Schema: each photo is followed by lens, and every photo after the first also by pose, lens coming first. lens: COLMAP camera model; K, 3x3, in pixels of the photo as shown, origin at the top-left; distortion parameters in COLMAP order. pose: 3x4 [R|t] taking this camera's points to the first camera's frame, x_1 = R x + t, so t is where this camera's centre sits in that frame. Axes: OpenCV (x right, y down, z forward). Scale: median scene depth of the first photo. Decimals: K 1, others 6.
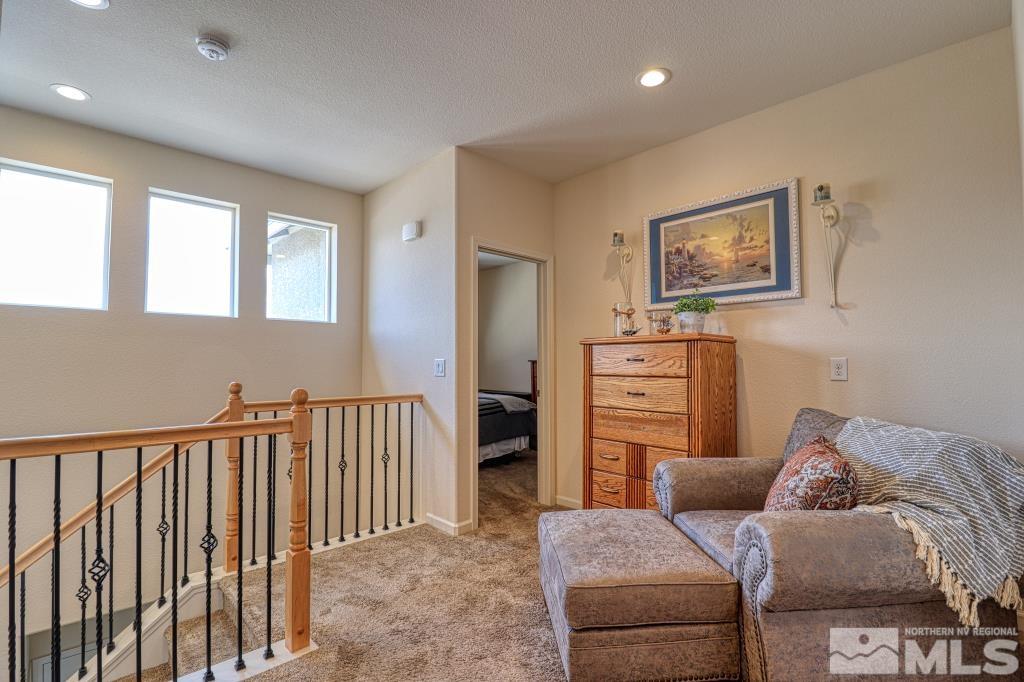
lens RADIAL K [[474.7, 0, 509.2], [0, 474.7, 343.6], [0, 0, 1]] dist [-0.003662, -0.010800]
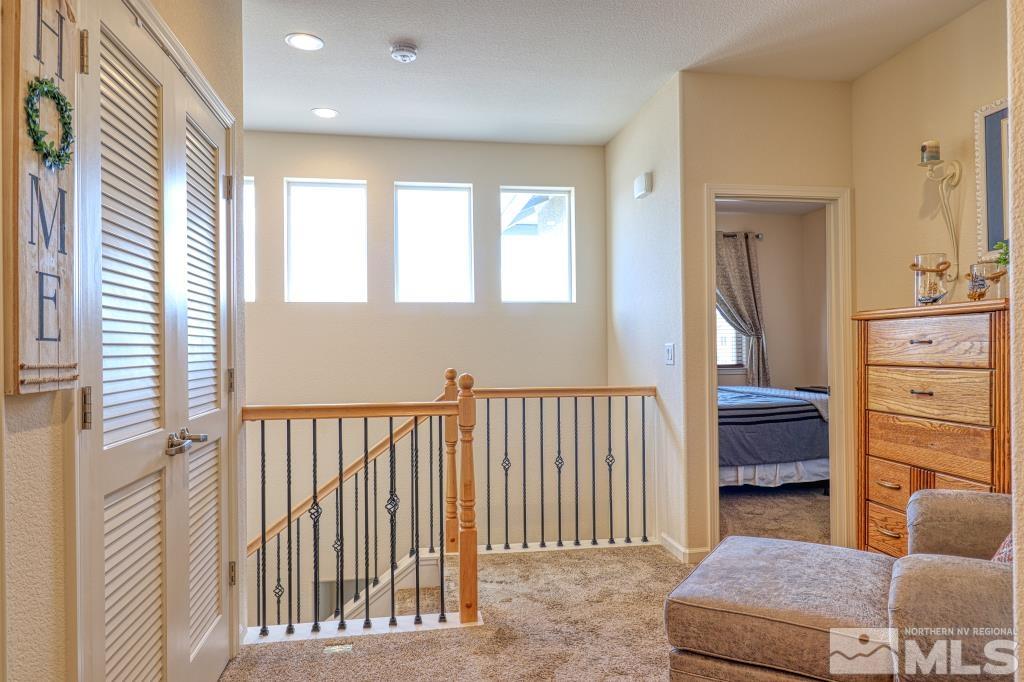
lens RADIAL K [[683.7, 0, 515.7], [0, 683.7, 344.8], [0, 0, 1]] dist [0.003846, -0.004387]
pose [[0.818350, -0.008321, -0.574660, 0.326075], [0.028339, 0.999263, 0.025888, -0.002252], [0.574021, -0.037470, 0.817983, -0.100048]]
